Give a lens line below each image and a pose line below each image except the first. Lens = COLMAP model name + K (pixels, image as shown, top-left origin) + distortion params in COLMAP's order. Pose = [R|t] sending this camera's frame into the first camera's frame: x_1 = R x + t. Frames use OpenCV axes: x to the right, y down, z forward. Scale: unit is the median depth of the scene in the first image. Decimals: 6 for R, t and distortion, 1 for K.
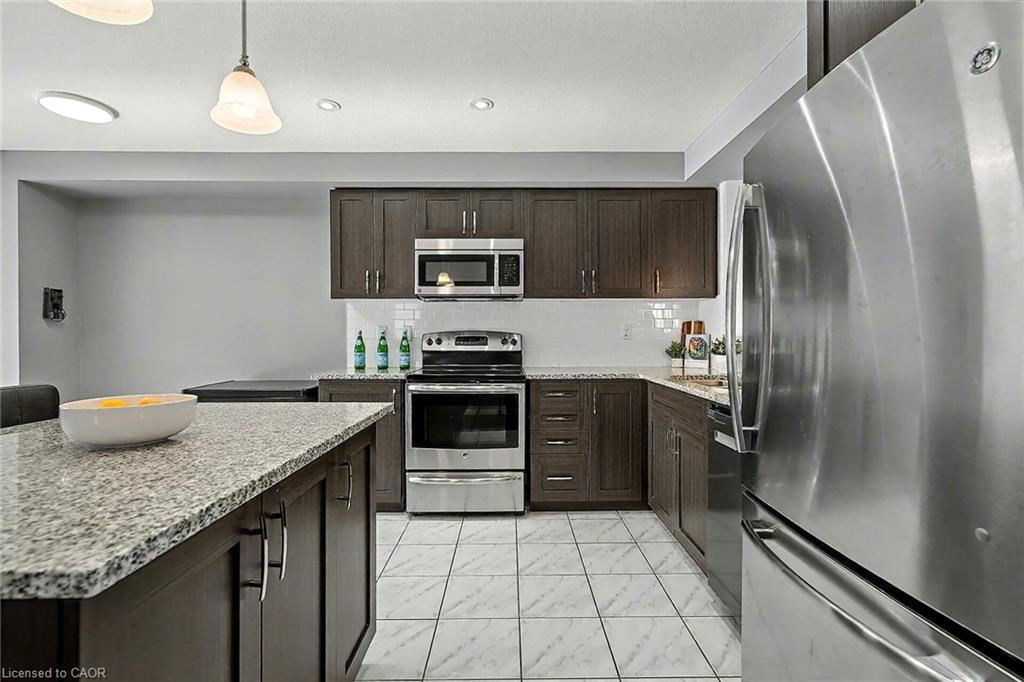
lens RADIAL K [[451.5, 0, 512.4], [0, 451.5, 338.6], [0, 0, 1]] dist [-0.001230, 0.000227]
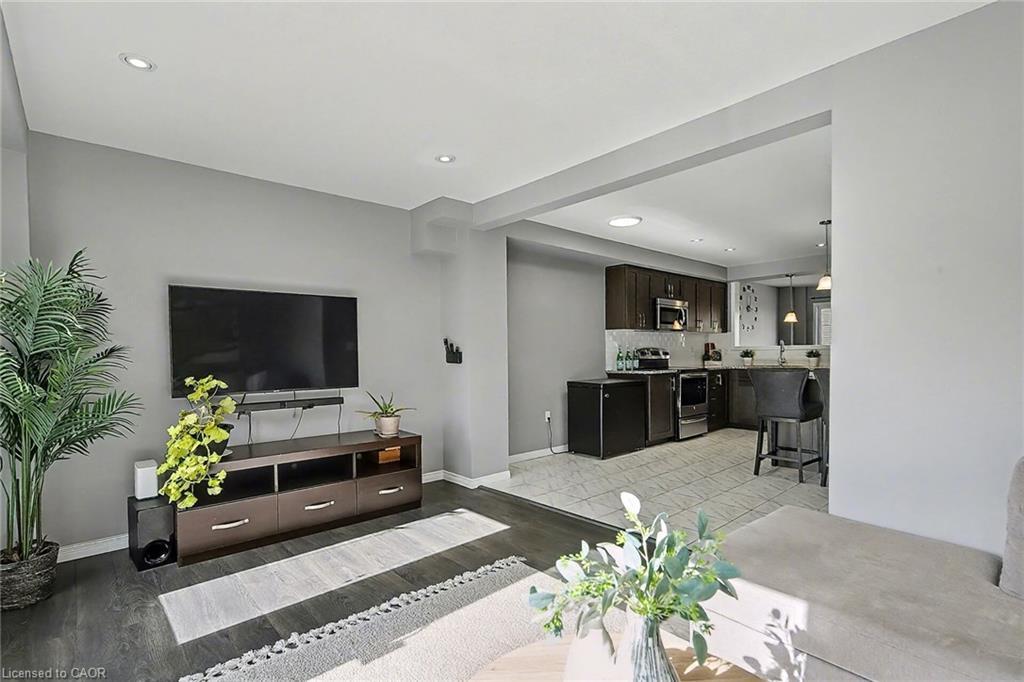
lens RADIAL K [[468.1, 0, 498.6], [0, 468.1, 337.1], [0, 0, 1]] dist [-0.001425, -0.000294]
pose [[0.747058, 0.017212, 0.664536, -2.038742], [0.009581, 0.999282, -0.036653, 0.004714], [-0.664690, 0.033749, 0.746356, -0.012710]]
